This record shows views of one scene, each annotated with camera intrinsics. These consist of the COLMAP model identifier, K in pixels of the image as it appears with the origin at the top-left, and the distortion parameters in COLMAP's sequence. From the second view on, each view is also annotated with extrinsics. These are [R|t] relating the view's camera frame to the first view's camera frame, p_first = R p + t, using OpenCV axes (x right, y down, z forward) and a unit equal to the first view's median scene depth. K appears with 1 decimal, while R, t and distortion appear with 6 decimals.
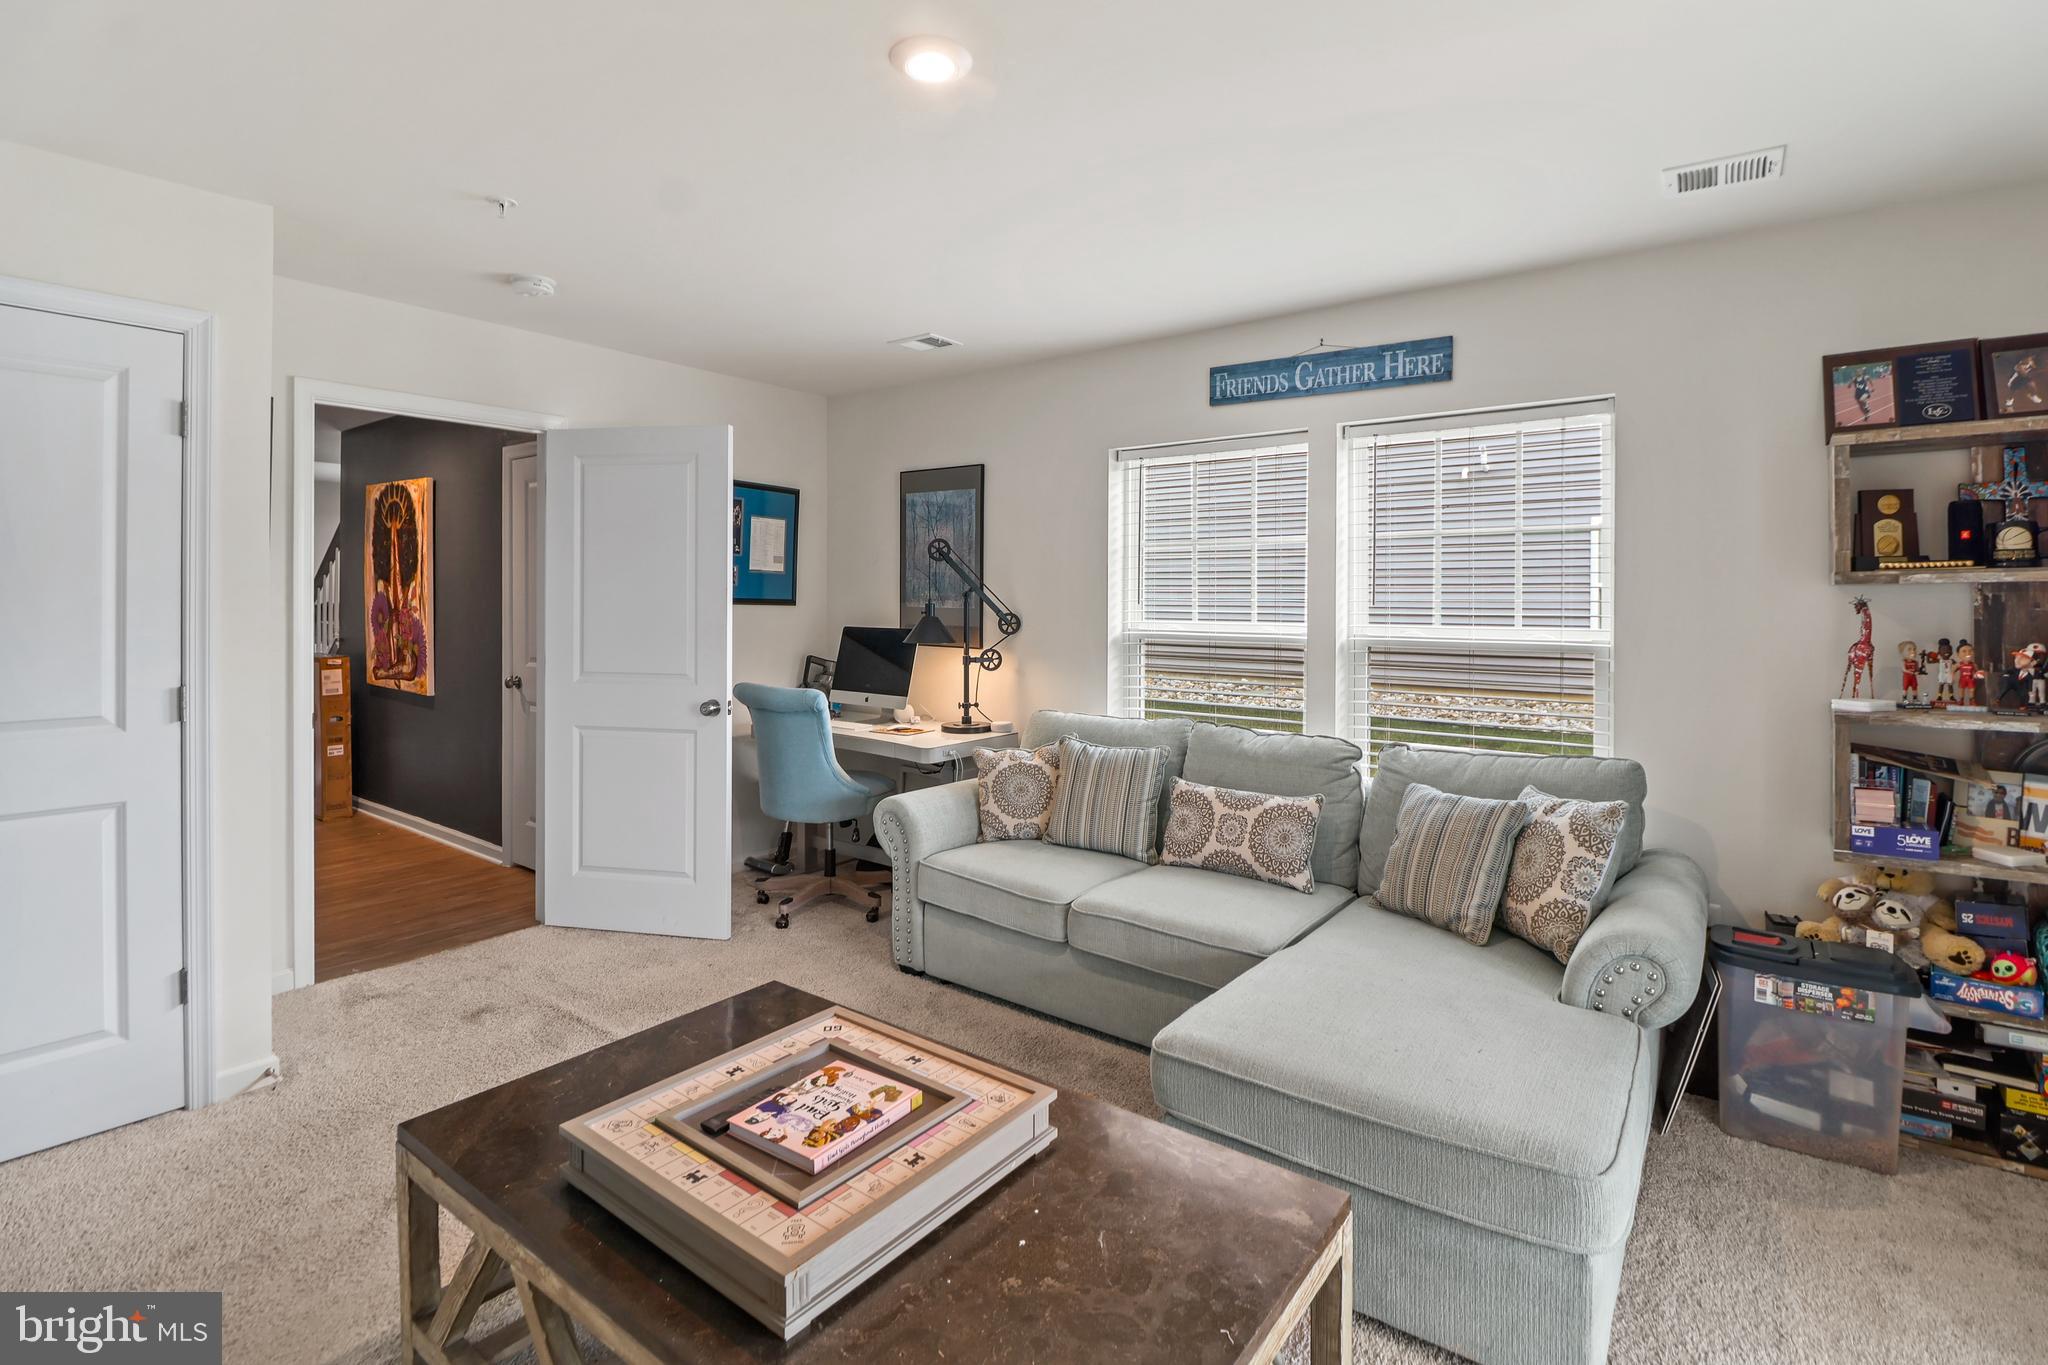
lens RADIAL K [[942.0, 0, 1028.8], [0, 942.0, 591.1], [0, 0, 1]] dist [-0.003454, -0.000574]
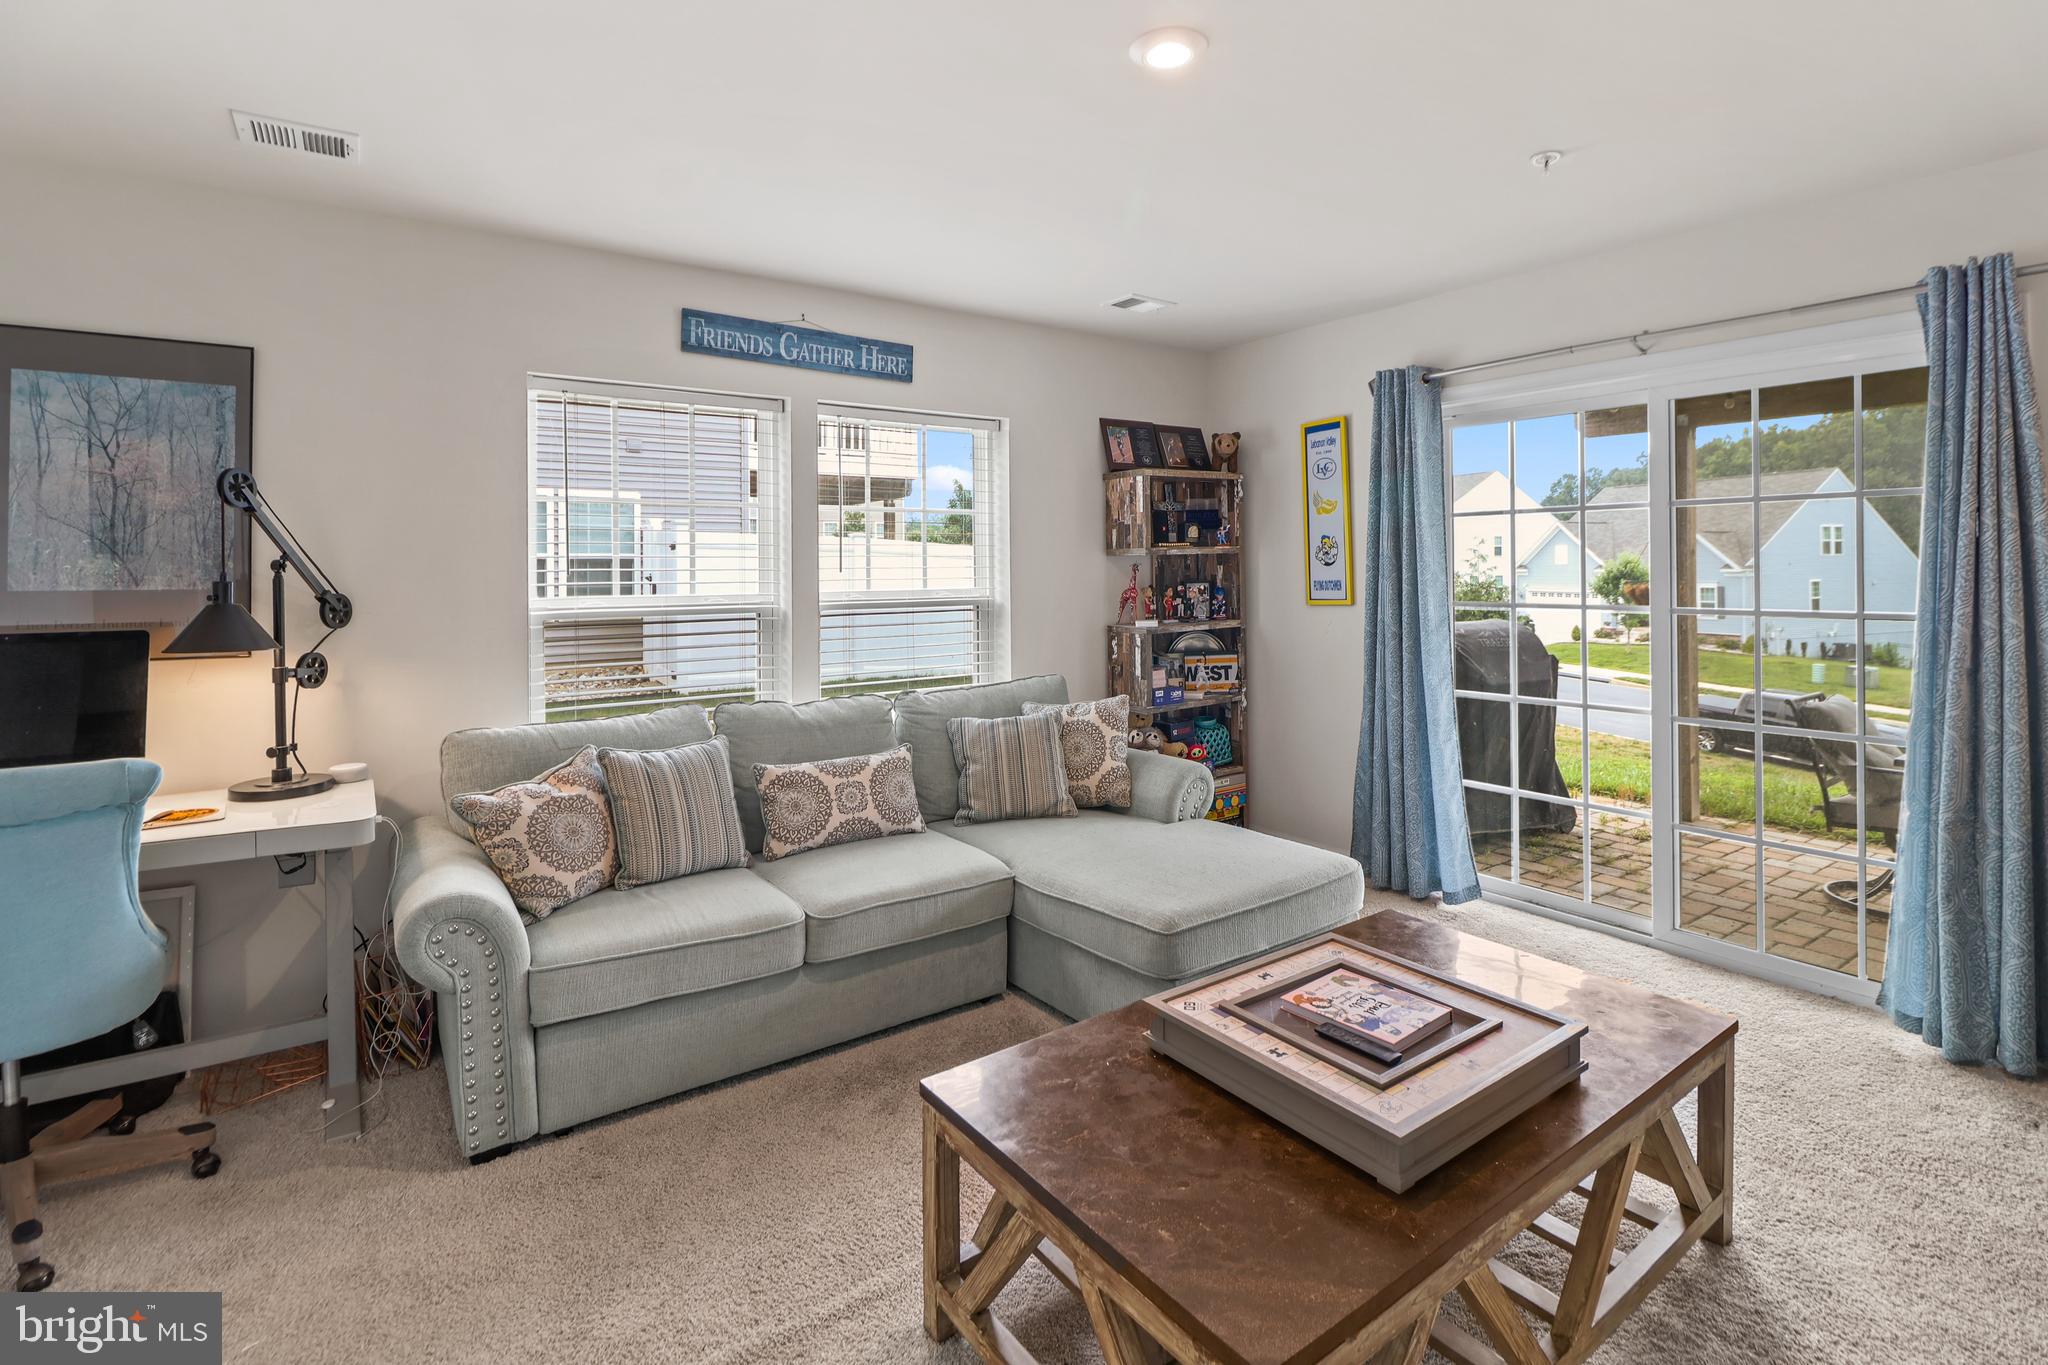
lens RADIAL K [[988.0, 0, 1019.3], [0, 988.0, 560.1], [0, 0, 1]] dist [-0.002766, -0.000508]
pose [[0.304098, 0.002590, 0.952637, -0.673448], [0.004439, 0.999982, -0.004136, 0.006330], [-0.952630, 0.005486, 0.304081, 0.469869]]
